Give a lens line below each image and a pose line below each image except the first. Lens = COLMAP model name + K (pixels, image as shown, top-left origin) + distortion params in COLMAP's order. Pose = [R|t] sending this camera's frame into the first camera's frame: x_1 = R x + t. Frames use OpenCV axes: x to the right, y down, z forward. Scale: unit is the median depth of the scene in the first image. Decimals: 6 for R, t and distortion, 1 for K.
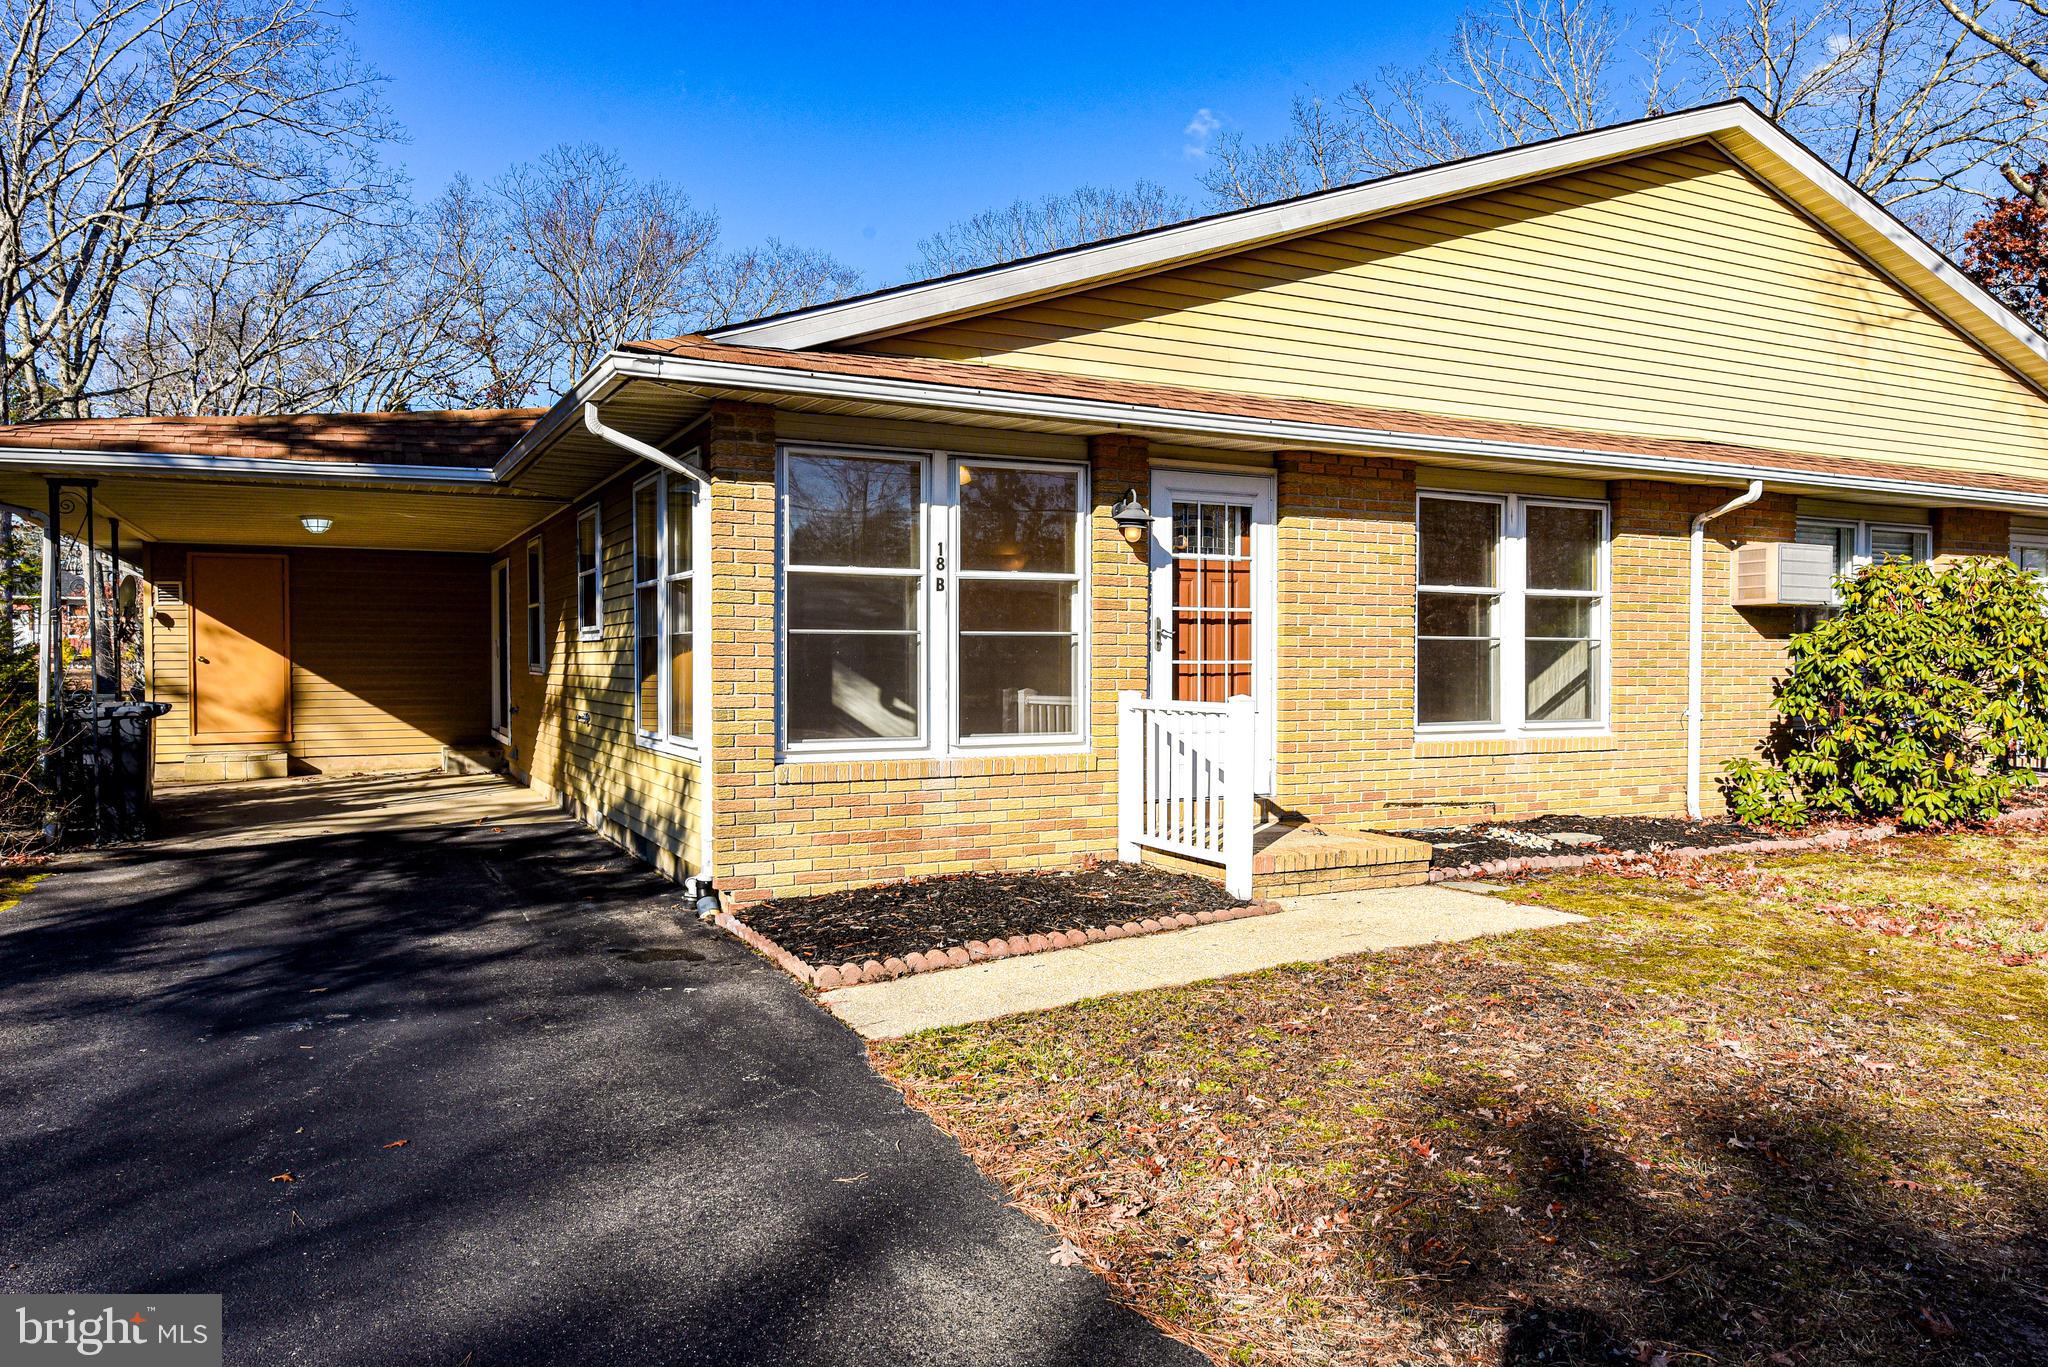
lens RADIAL K [[1327.7, 0, 1026.4], [0, 1327.7, 739.6], [0, 0, 1]] dist [0.000194, 0.001001]
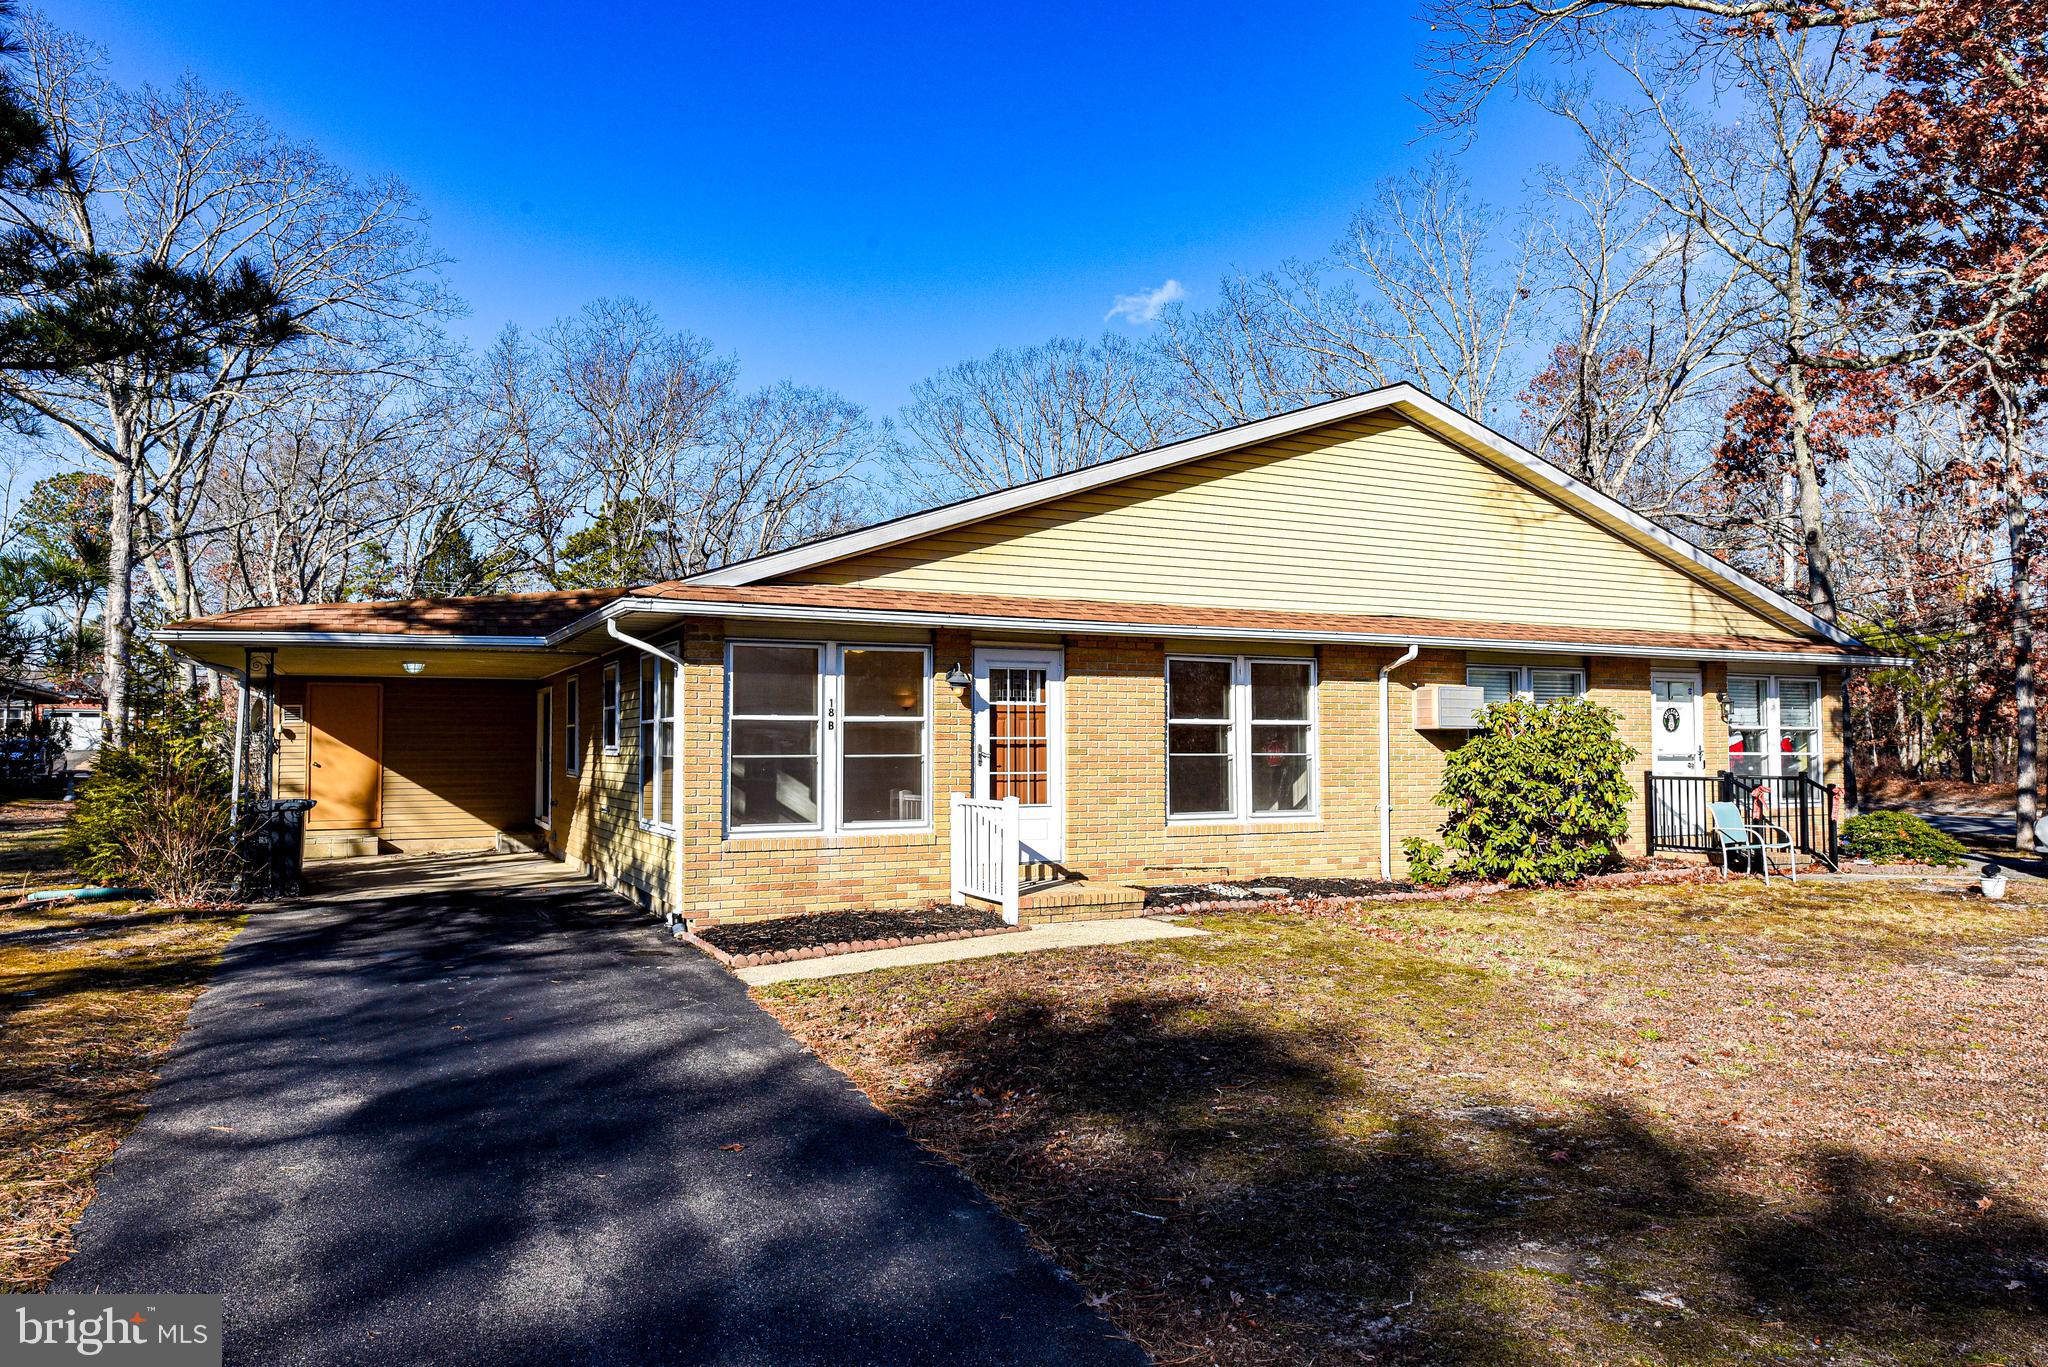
lens RADIAL K [[1327.7, 0, 1026.4], [0, 1327.7, 739.6], [0, 0, 1]] dist [0.000194, 0.001001]
pose [[0.999816, -0.002332, -0.019051, 0.173163], [0.001076, 0.997841, -0.065660, 0.002943], [0.019163, 0.065628, 0.997660, -0.496245]]
